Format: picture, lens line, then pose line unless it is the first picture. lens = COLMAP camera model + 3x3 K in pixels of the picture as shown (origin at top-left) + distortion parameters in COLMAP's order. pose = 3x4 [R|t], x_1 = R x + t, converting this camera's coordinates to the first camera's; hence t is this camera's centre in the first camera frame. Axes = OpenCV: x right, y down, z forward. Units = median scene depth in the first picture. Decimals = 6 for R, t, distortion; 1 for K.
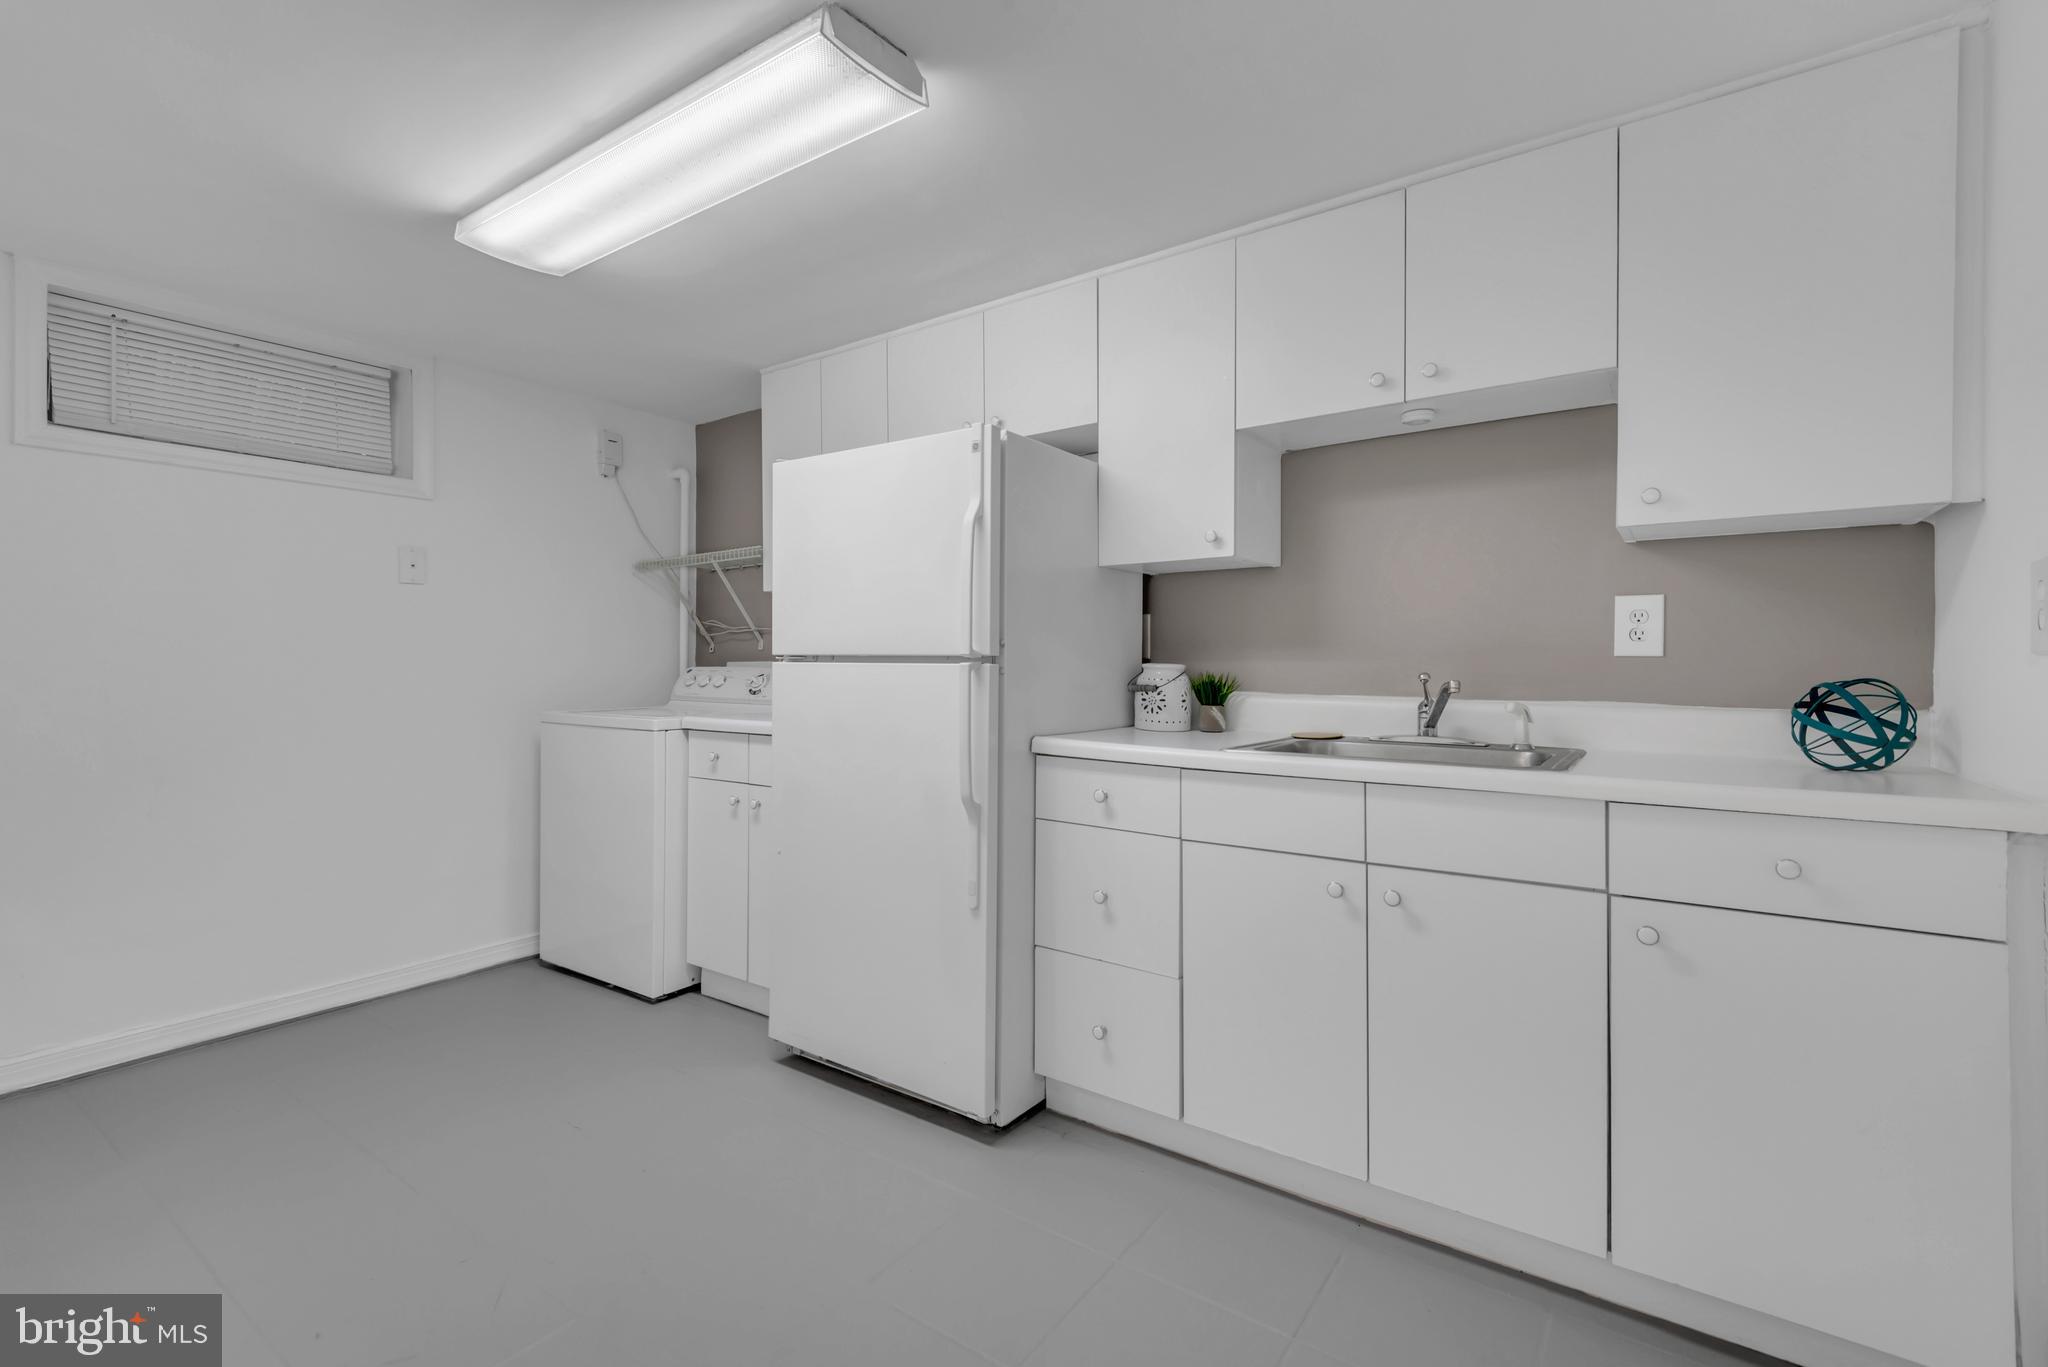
lens RADIAL K [[949.6, 0, 1017.9], [0, 949.6, 669.5], [0, 0, 1]] dist [0.014231, -0.012517]
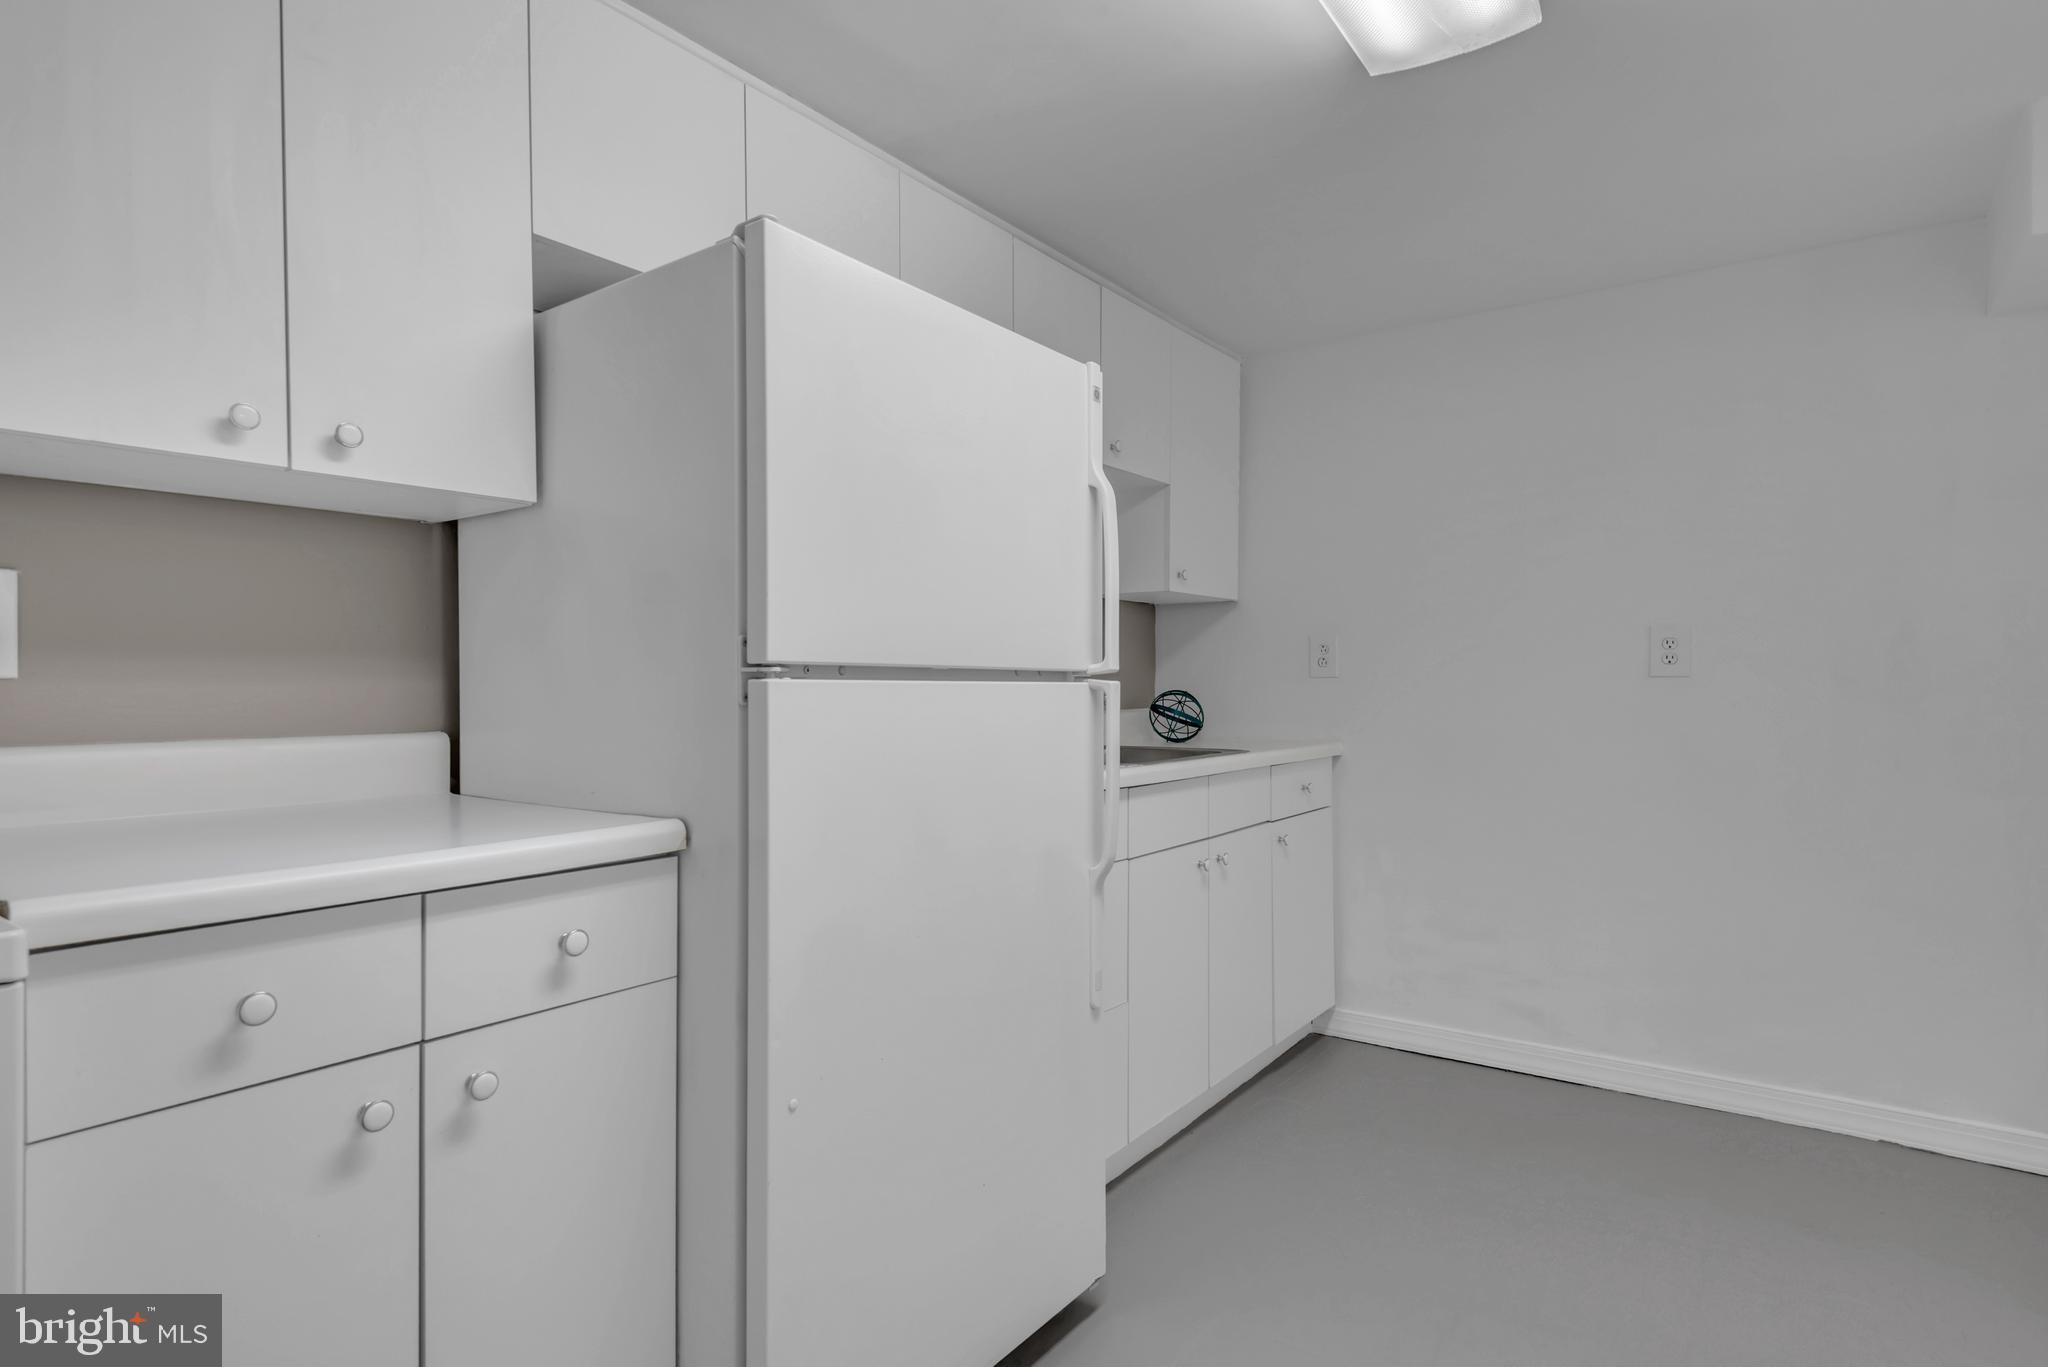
lens RADIAL K [[1029.5, 0, 1007.9], [0, 1029.5, 665.9], [0, 0, 1]] dist [0.003898, -0.001867]
pose [[0.012194, 0.016223, 0.999794, -0.324035], [0.009806, 0.999818, -0.016343, -0.002225], [-0.999878, 0.010003, 0.012032, 0.395447]]
